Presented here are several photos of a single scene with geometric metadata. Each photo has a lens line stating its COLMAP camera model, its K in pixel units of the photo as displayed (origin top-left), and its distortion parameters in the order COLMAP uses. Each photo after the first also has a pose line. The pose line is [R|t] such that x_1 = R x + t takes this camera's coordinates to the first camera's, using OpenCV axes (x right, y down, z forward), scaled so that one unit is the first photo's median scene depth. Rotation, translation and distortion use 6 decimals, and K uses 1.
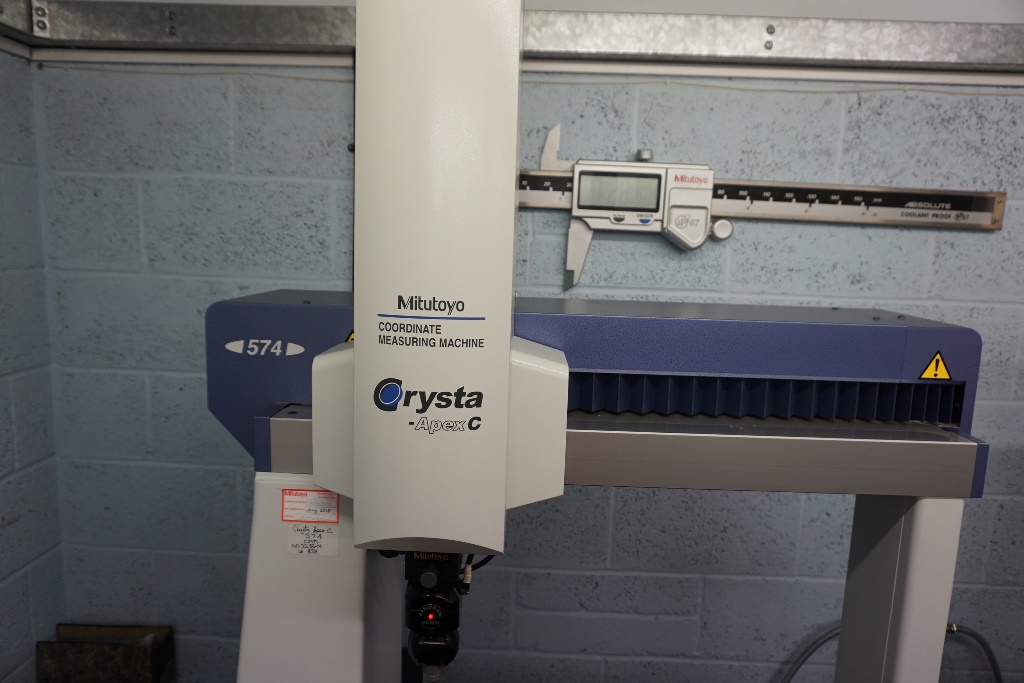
lens RADIAL K [[697.0, 0, 511.8], [0, 697.0, 343.0], [0, 0, 1]] dist [-0.012343, 0.002776]
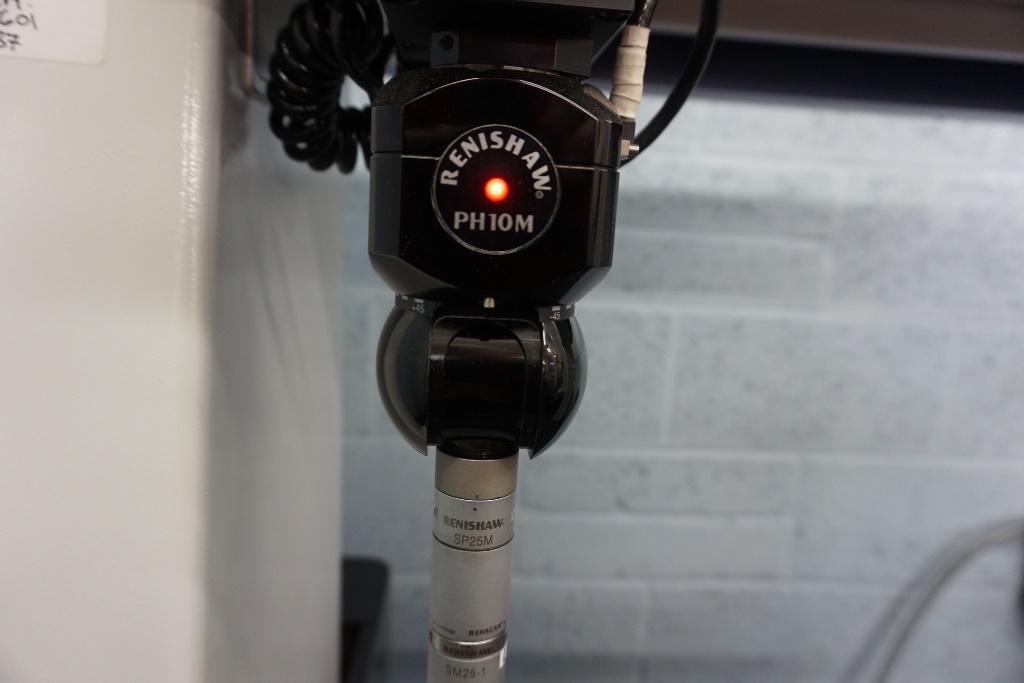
lens RADIAL K [[697.0, 0, 510.6], [0, 697.0, 341.6], [0, 0, 1]] dist [-0.012343, 0.002776]
pose [[0.995589, 0.011270, 0.093143, -0.062570], [-0.014749, 0.999215, 0.036755, 0.205318], [-0.092656, -0.037967, 0.994974, 0.374266]]
